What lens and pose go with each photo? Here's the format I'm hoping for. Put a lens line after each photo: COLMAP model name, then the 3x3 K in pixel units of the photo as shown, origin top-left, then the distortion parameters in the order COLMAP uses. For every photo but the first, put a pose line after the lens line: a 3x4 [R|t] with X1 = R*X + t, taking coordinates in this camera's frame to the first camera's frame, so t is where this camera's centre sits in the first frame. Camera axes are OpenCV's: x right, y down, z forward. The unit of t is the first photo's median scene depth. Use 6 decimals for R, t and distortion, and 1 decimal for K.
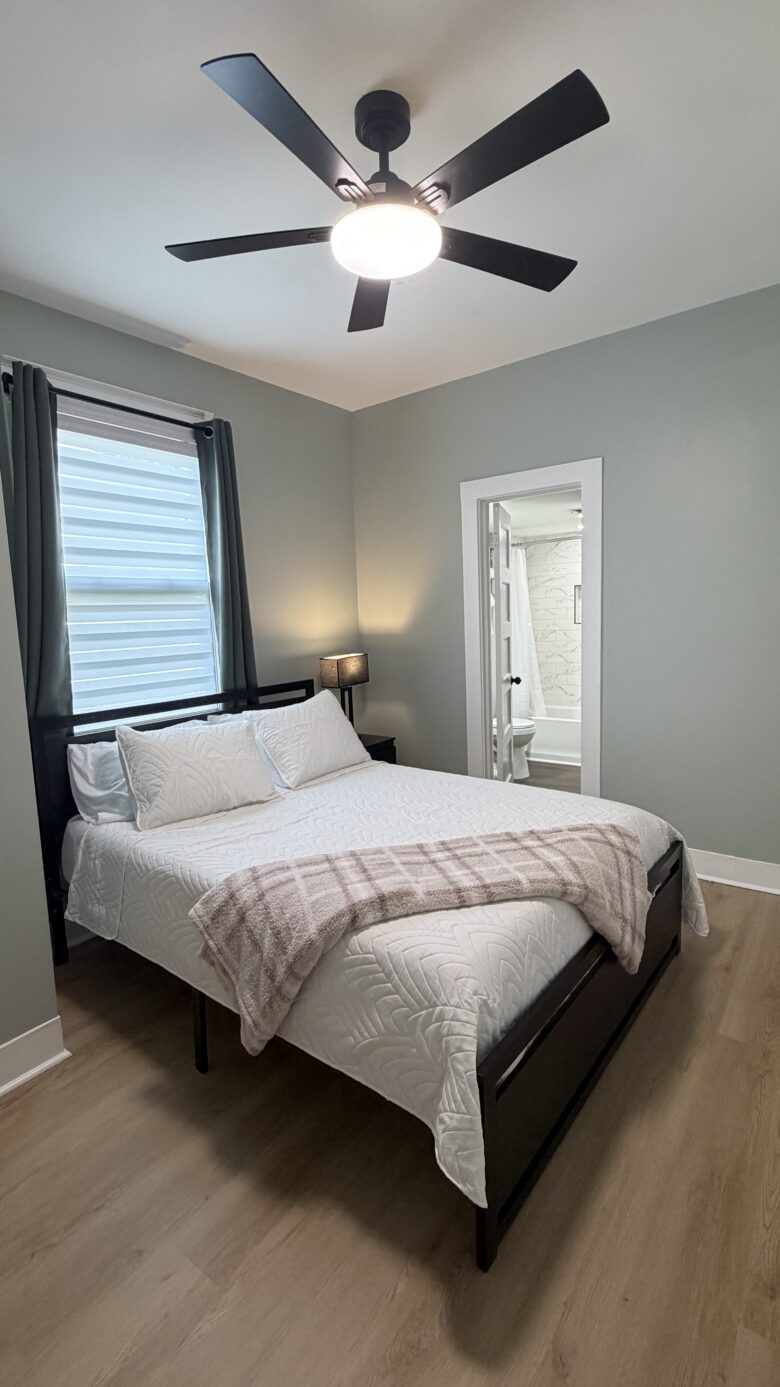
lens RADIAL K [[634.7, 0, 390.0], [0, 634.7, 693.5], [0, 0, 1]] dist [-0.000621, -0.000054]
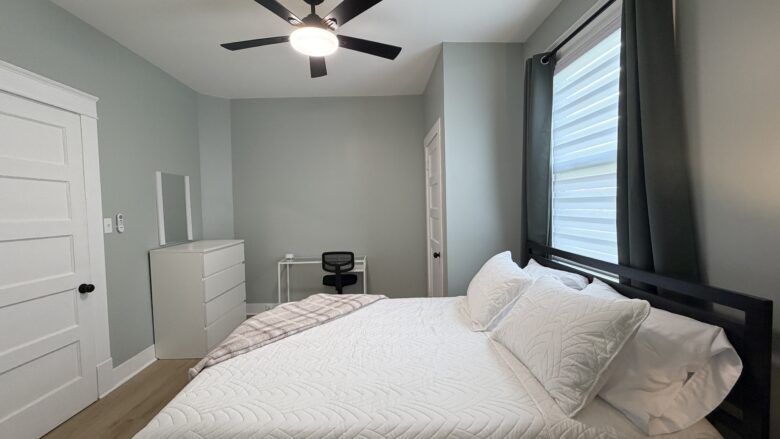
lens RADIAL K [[308.6, 0, 390.0], [0, 308.6, 219.5], [0, 0, 1]] dist [-0.000995, 0.000039]
pose [[-0.803564, 0.079291, -0.589913, 0.329840], [-0.020665, 0.986773, 0.160783, -0.165196], [0.594859, 0.141390, -0.791297, 1.433906]]
